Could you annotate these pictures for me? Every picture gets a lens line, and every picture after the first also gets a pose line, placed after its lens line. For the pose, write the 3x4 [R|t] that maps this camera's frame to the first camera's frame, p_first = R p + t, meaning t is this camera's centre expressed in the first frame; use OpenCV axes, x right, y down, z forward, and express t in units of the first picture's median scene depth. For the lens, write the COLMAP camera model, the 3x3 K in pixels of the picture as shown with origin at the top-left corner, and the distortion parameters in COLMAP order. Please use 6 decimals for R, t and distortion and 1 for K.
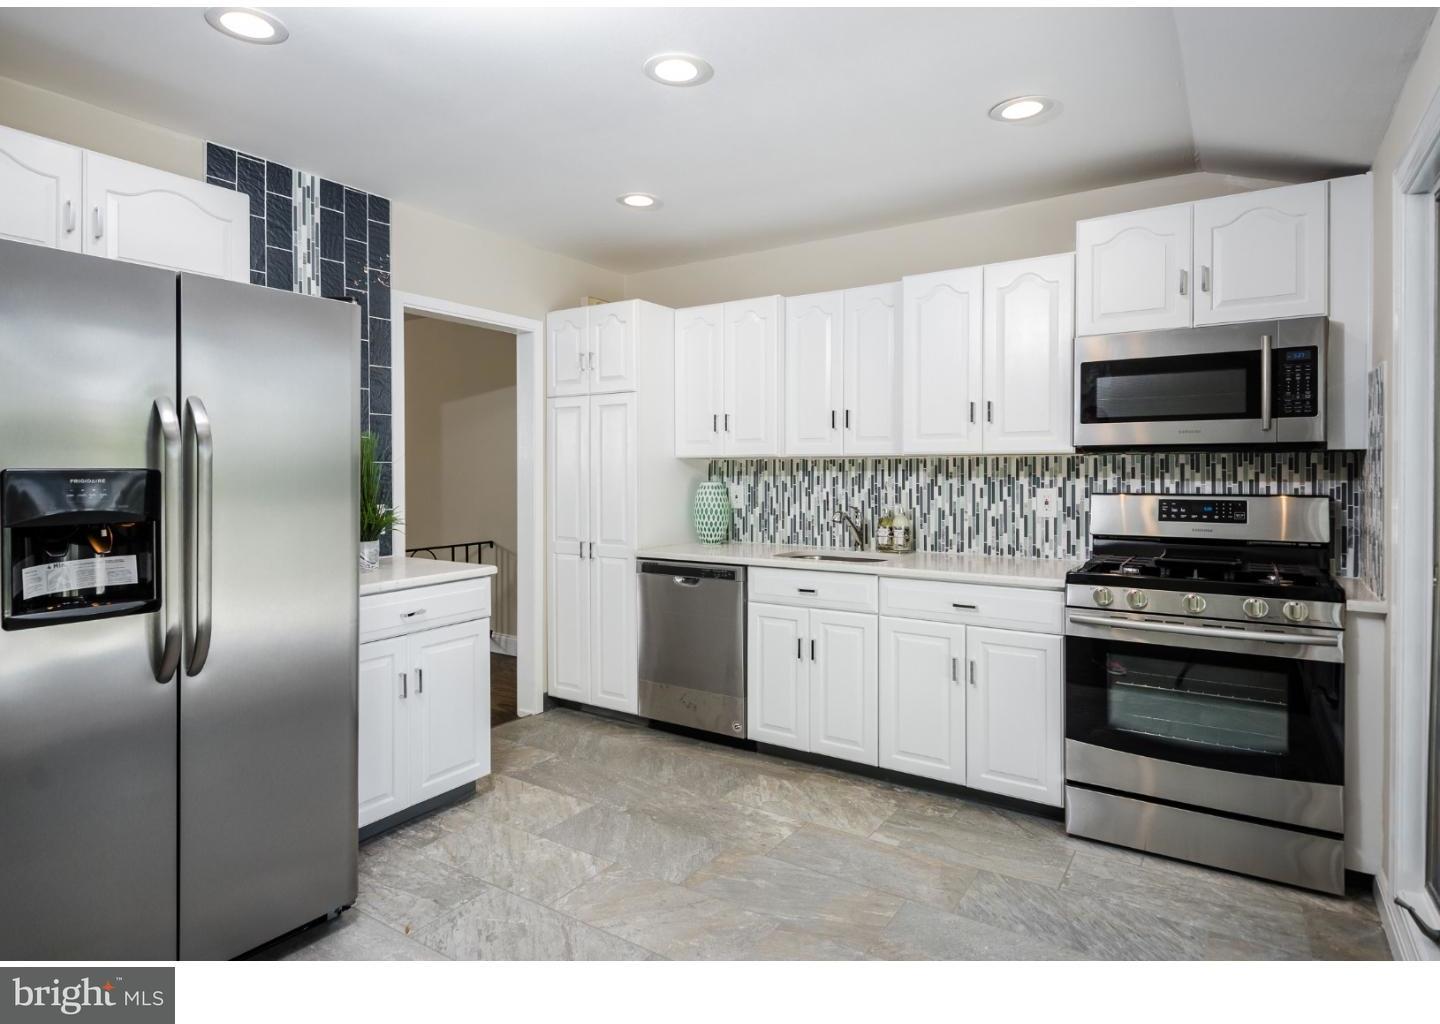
lens RADIAL K [[786.1, 0, 719.2], [0, 786.1, 475.0], [0, 0, 1]] dist [-0.003144, -0.002084]
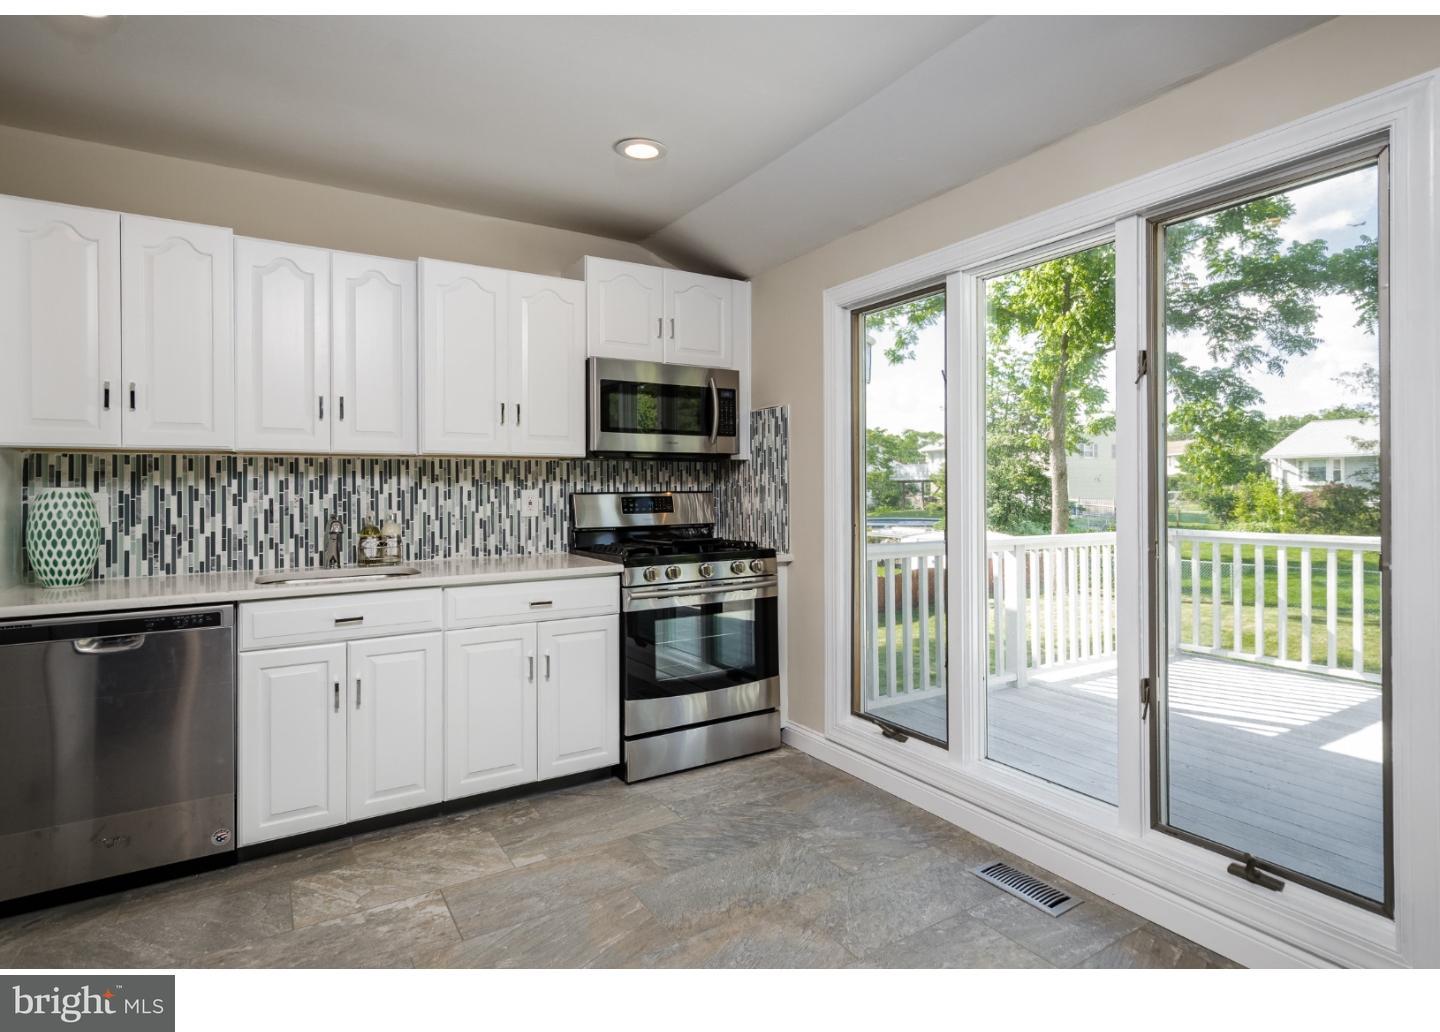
lens RADIAL K [[734.4, 0, 720.0], [0, 734.4, 486.7], [0, 0, 1]] dist [0.002596, 0.000269]
pose [[0.418808, -0.000316, 0.908075, -0.387400], [0.009654, 0.999945, -0.004105, 0.019029], [-0.908023, 0.010486, 0.418788, 0.331891]]
